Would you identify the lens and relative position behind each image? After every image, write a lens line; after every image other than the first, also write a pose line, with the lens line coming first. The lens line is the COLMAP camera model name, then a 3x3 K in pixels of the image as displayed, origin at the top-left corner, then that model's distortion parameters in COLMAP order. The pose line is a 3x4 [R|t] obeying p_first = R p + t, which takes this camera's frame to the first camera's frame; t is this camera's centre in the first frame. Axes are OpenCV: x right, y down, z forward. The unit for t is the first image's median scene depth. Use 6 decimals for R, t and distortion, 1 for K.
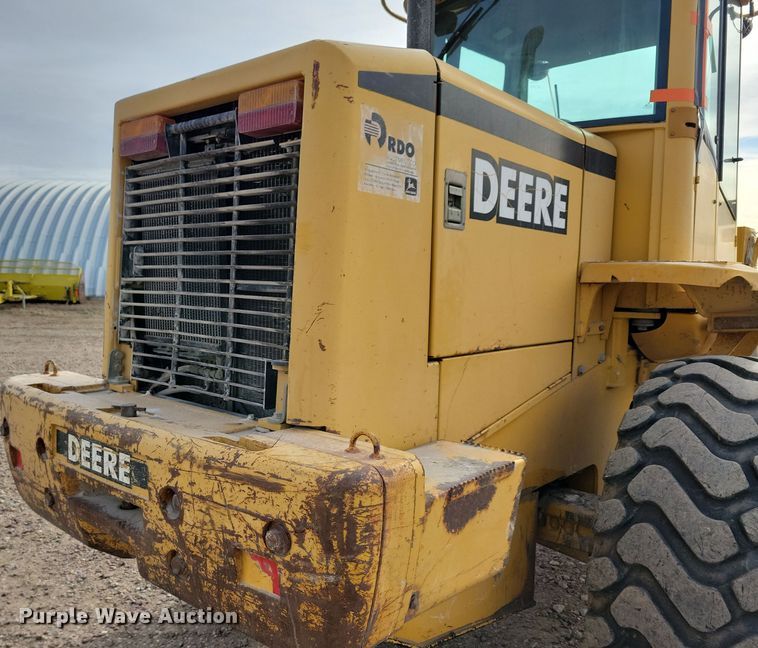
lens RADIAL K [[645.7, 0, 334.2], [0, 645.7, 326.6], [0, 0, 1]] dist [0.034059, 0.001460]
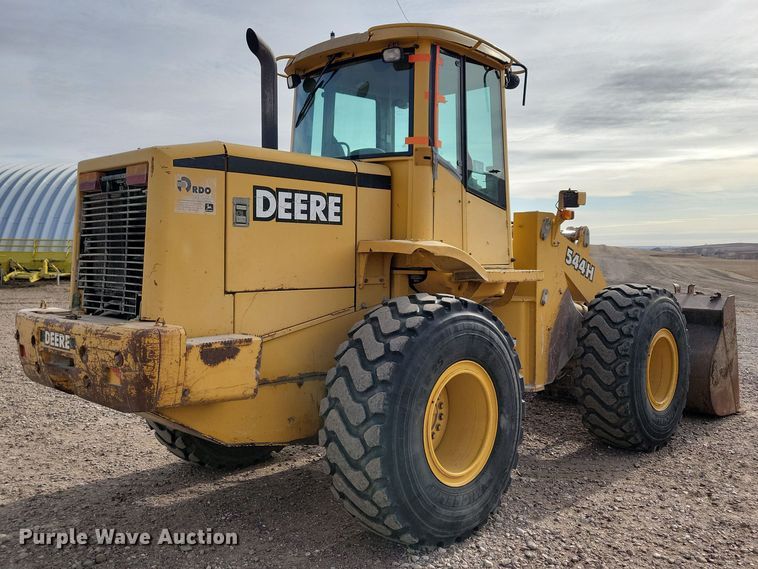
lens RADIAL K [[669.9, 0, 342.1], [0, 669.9, 251.4], [0, 0, 1]] dist [0.043530, -0.002508]
pose [[0.998523, -0.015884, -0.051948, 0.623936], [0.011927, 0.997066, -0.075610, 0.086645], [0.052997, 0.074879, 0.995783, -1.061997]]
